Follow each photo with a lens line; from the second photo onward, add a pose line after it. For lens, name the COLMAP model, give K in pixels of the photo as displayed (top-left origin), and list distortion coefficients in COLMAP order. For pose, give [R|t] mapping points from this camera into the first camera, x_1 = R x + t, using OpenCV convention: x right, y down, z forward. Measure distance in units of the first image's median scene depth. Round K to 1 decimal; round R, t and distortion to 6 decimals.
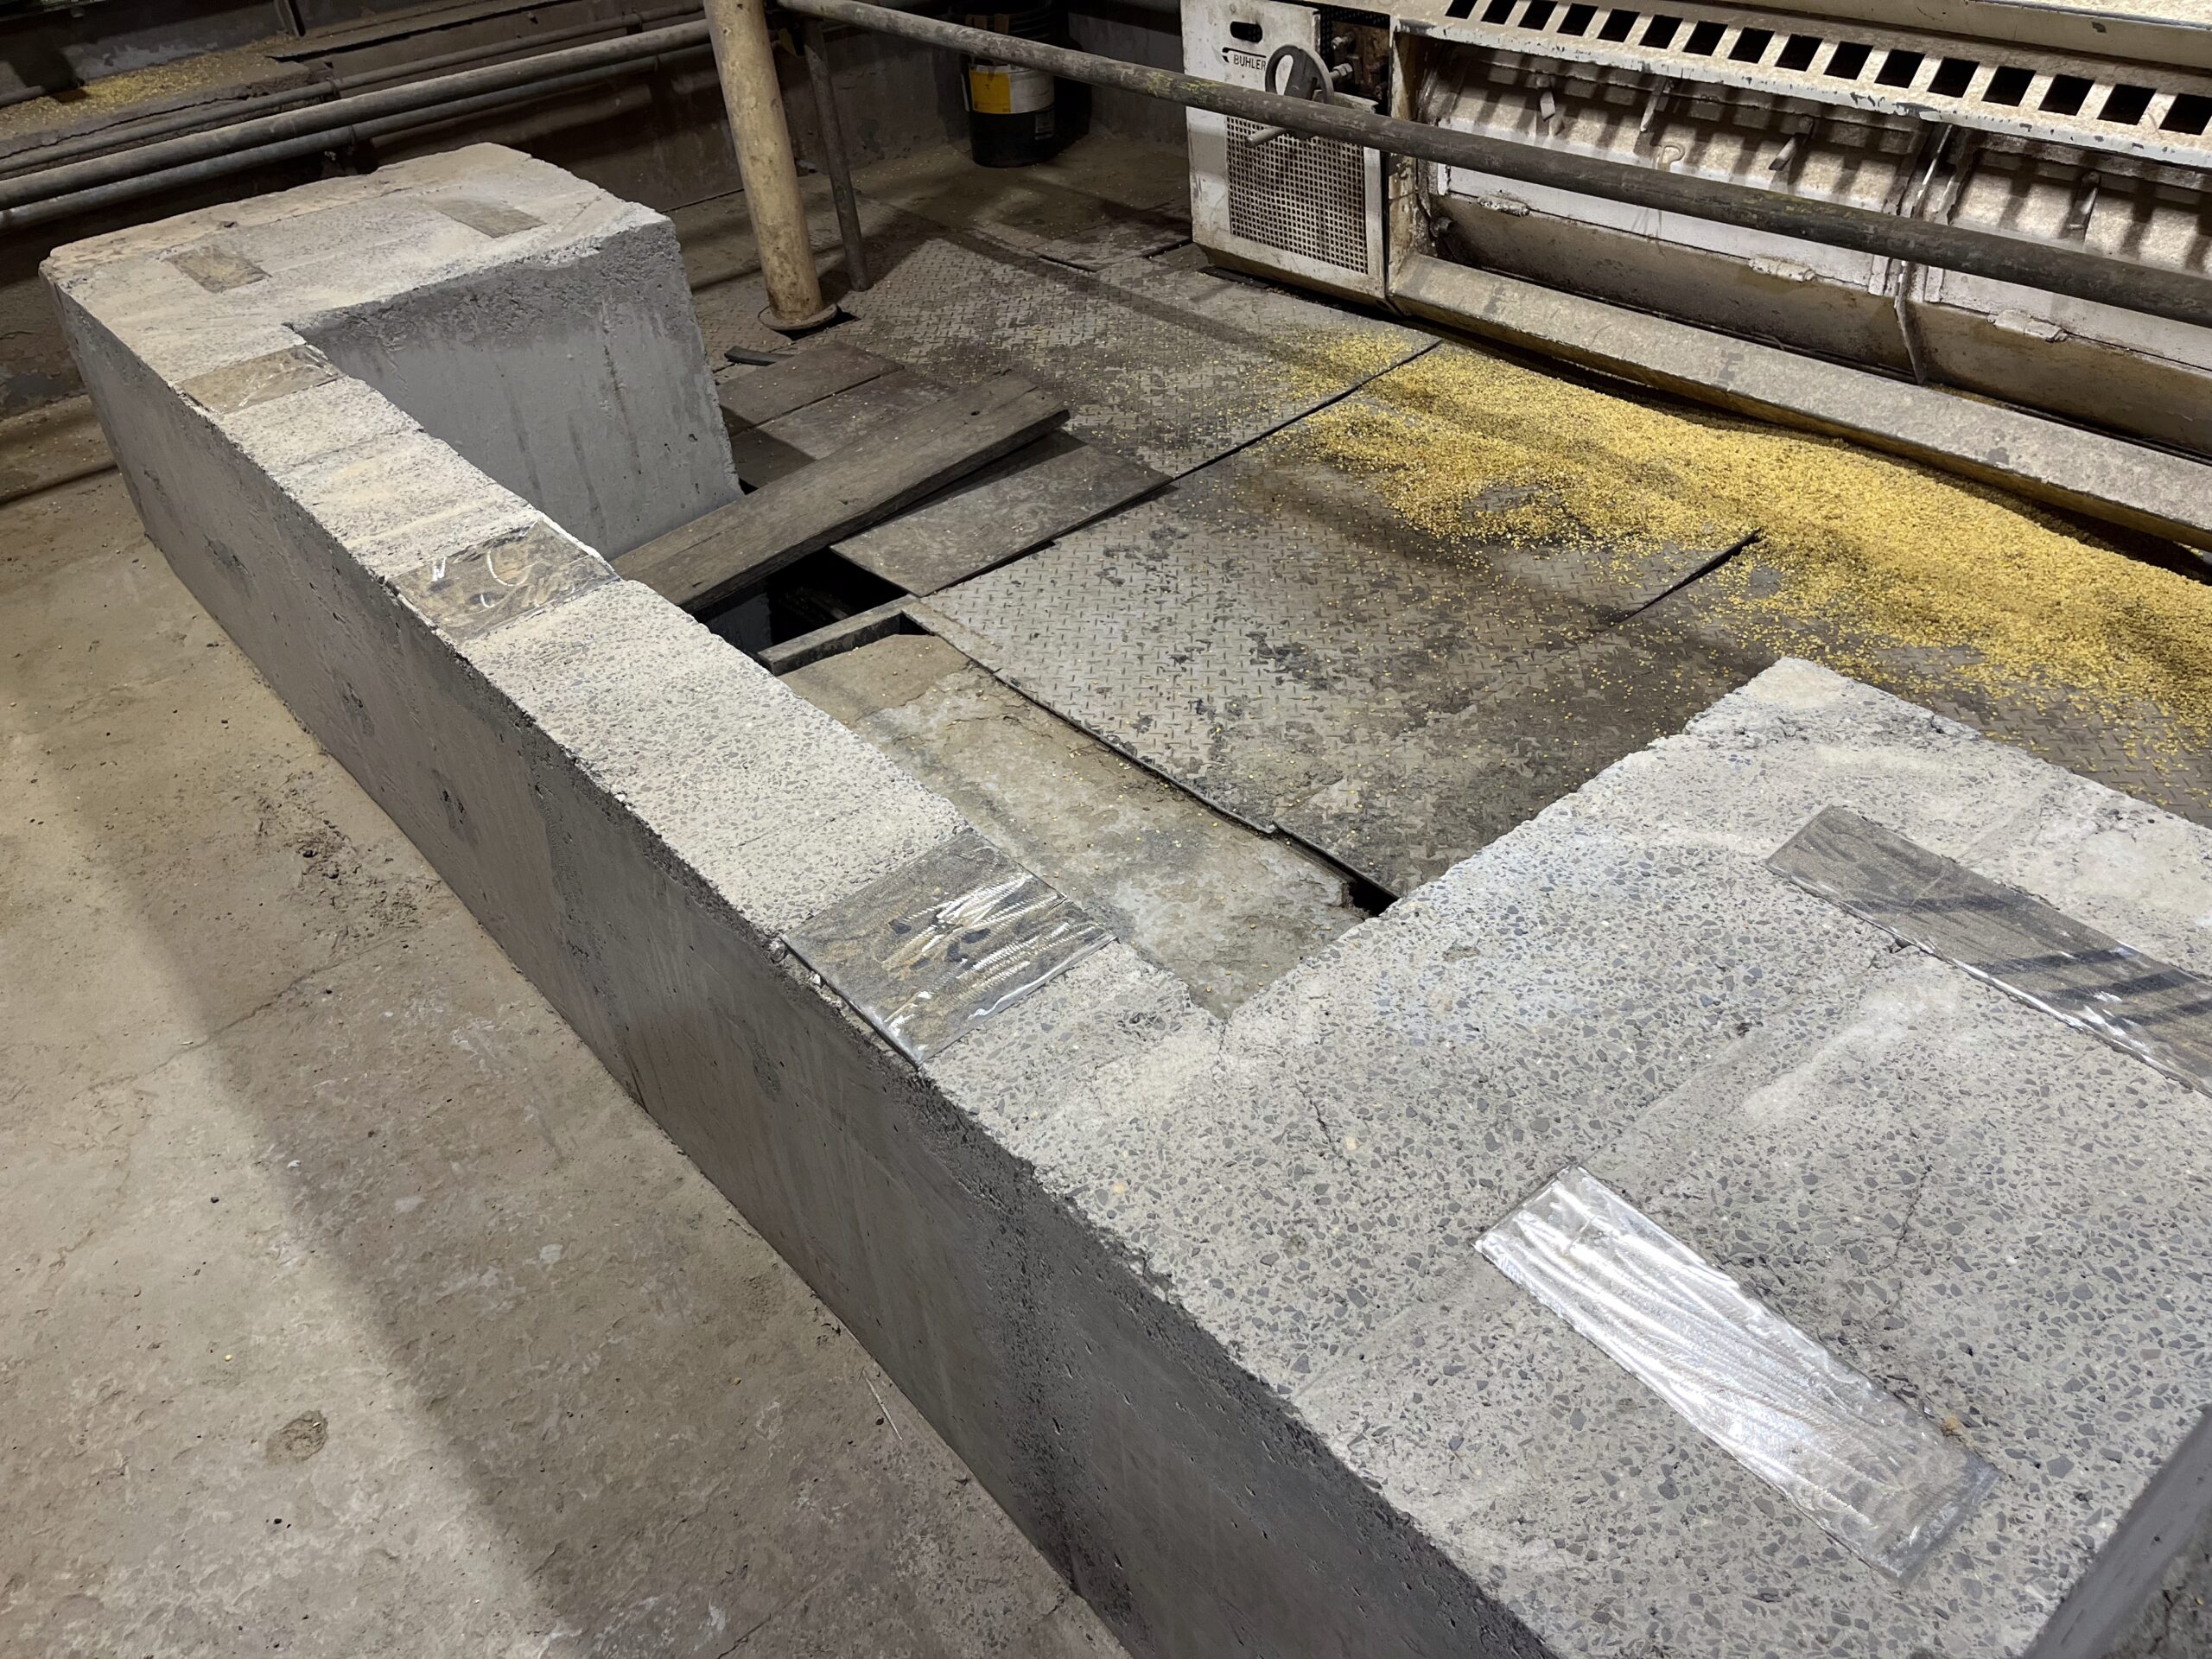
lens RADIAL K [[1660.6, 0, 1106.7], [0, 1660.6, 839.9], [0, 0, 1]] dist [0.008548, -0.005154]
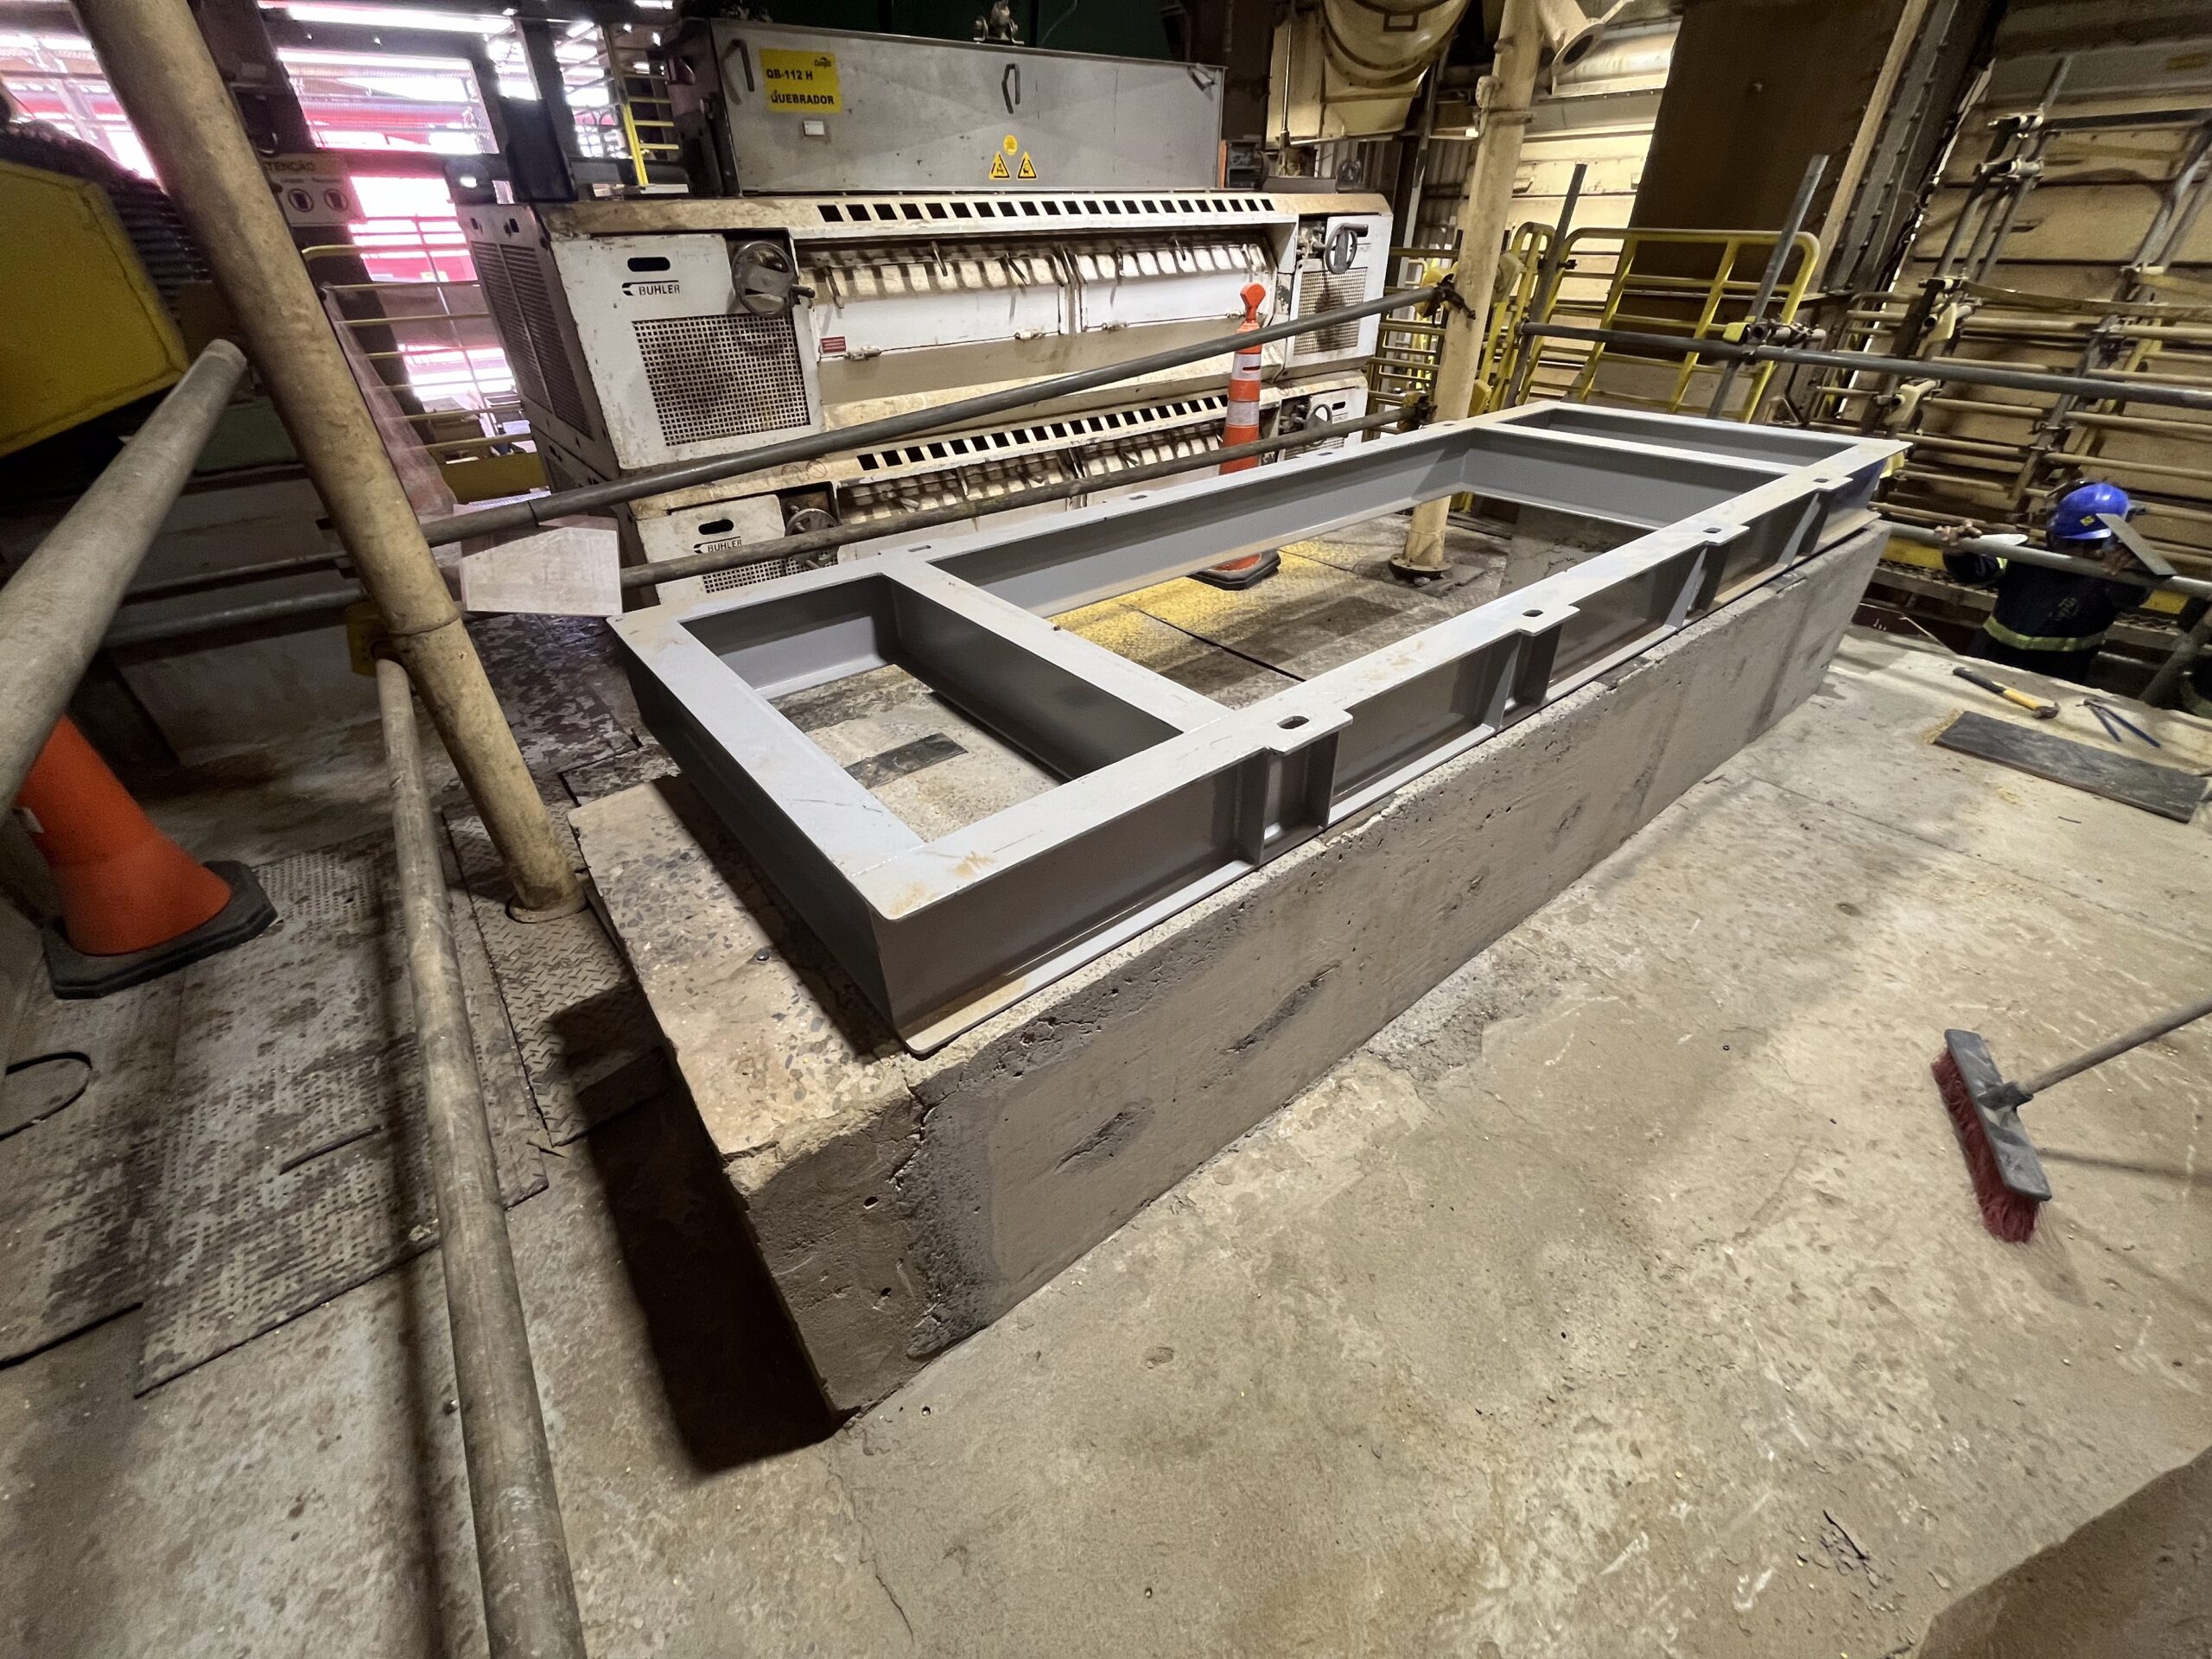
lens RADIAL K [[890.8, 0, 1093.9], [0, 890.8, 826.0], [0, 0, 1]] dist [-0.001740, -0.000959]
pose [[0.032935, -0.506026, 0.861889, -0.936635], [0.620854, 0.686152, 0.379124, -0.526795], [-0.783234, 0.522621, 0.336767, 0.818458]]
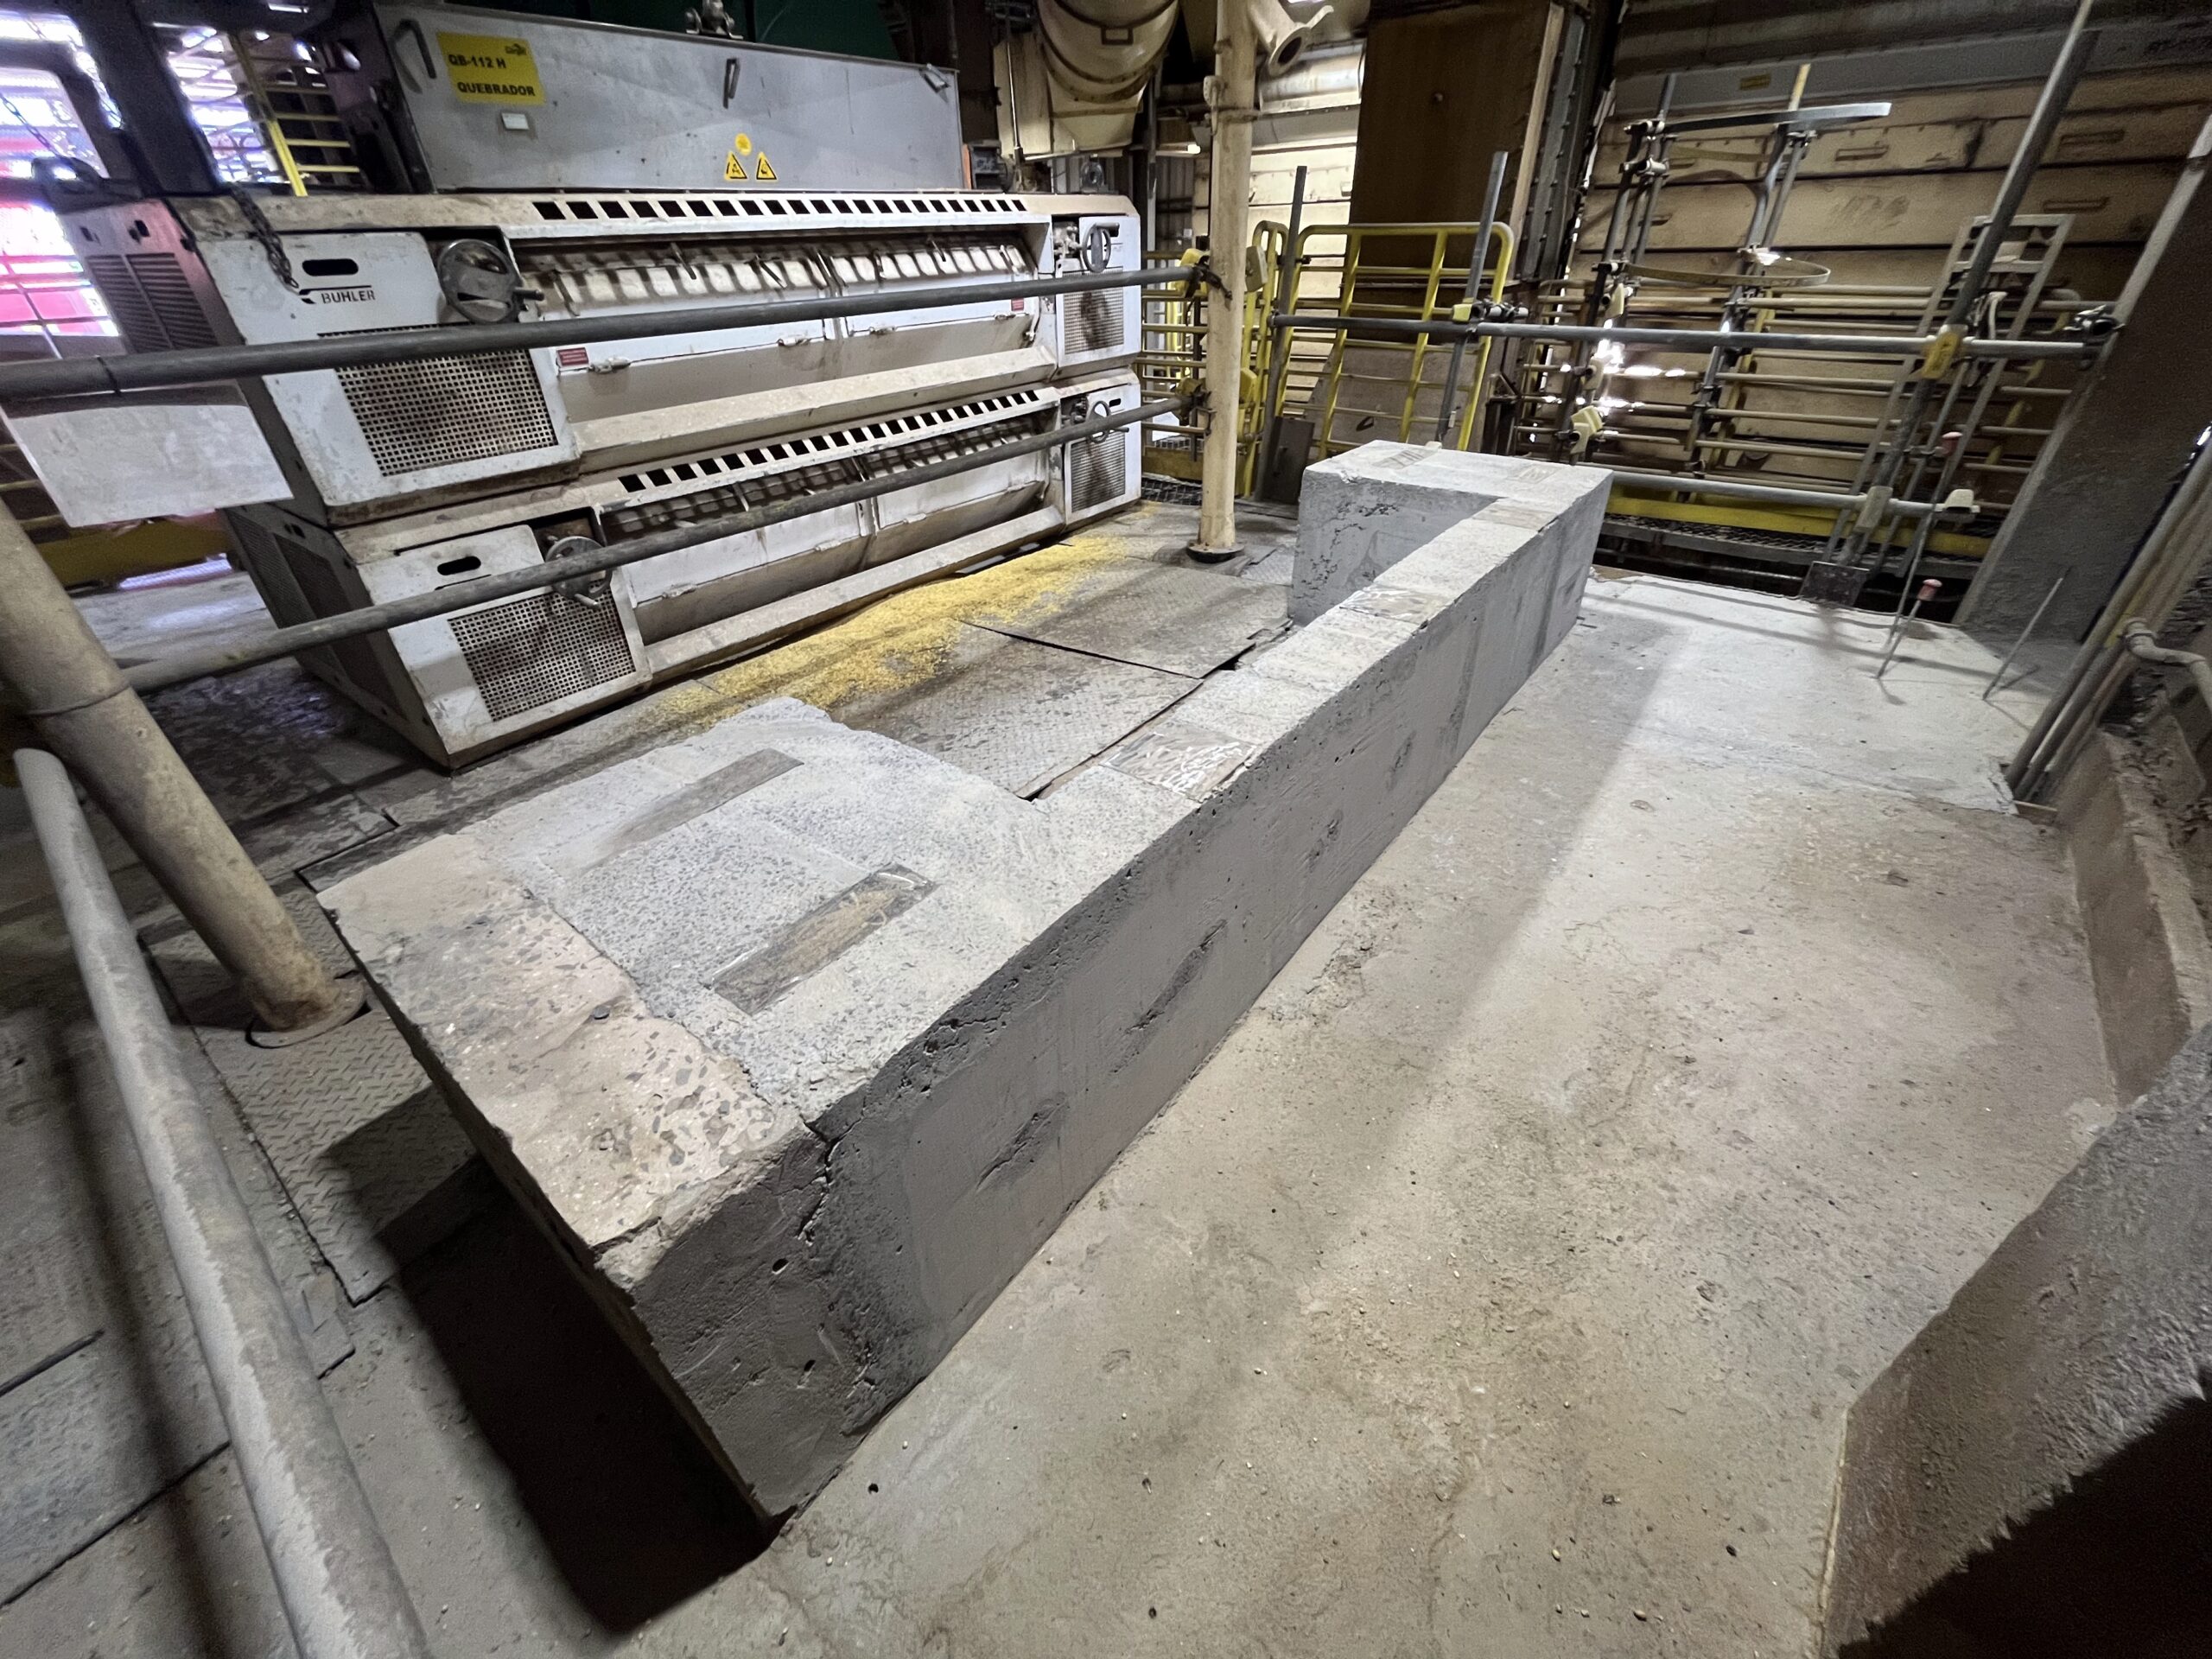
lens RADIAL K [[890.8, 0, 1091.1], [0, 890.8, 830.5], [0, 0, 1]] dist [-0.001740, -0.000959]
pose [[-0.204832, -0.475752, 0.855397, -0.922001], [0.633490, 0.601766, 0.486383, -0.515647], [-0.746146, 0.641512, 0.178124, 0.858247]]
